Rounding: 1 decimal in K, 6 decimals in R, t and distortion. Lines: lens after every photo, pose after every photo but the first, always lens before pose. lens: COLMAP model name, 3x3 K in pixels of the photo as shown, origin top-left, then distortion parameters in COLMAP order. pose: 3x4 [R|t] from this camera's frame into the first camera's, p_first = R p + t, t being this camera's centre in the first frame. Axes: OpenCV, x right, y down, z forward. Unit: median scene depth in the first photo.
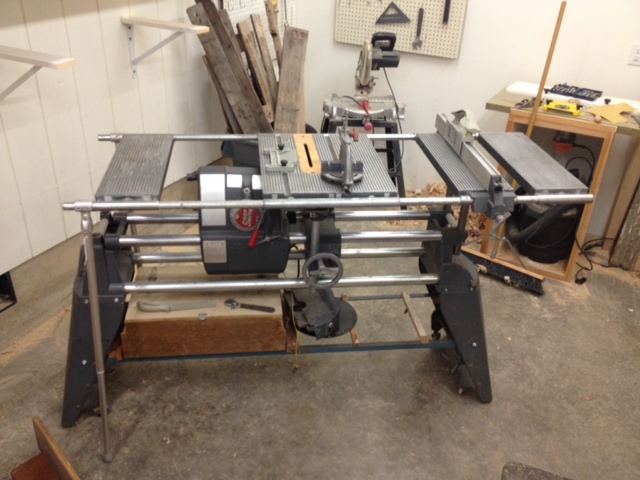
lens RADIAL K [[594.3, 0, 320.0], [0, 594.3, 240.0], [0, 0, 1]] dist [0.191253, -0.390654]
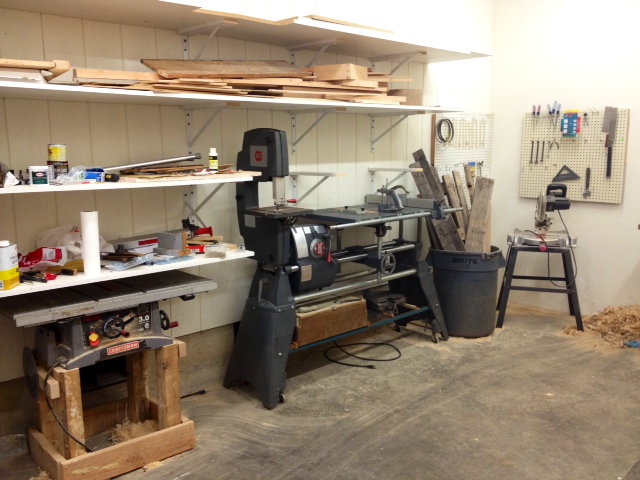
lens RADIAL K [[594.3, 0, 320.0], [0, 594.3, 240.0], [0, 0, 1]] dist [0.191253, -0.390654]
pose [[0.940966, 0.007742, -0.338413, 0.067032], [-0.124905, 0.937130, -0.325862, 0.261728], [0.314614, 0.348894, 0.882775, -0.283059]]
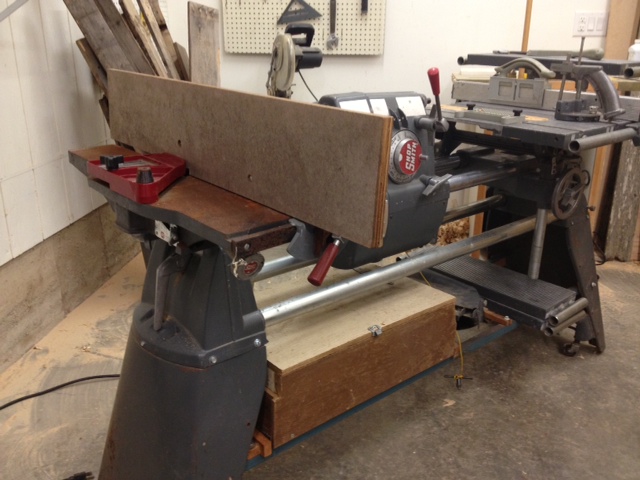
lens RADIAL K [[594.3, 0, 320.0], [0, 594.3, 240.0], [0, 0, 1]] dist [0.191253, -0.390654]
pose [[0.941155, -0.147526, 0.304078, -0.151434], [0.193834, 0.972642, -0.128049, 0.043837], [-0.276868, 0.179455, 0.944002, 0.277237]]
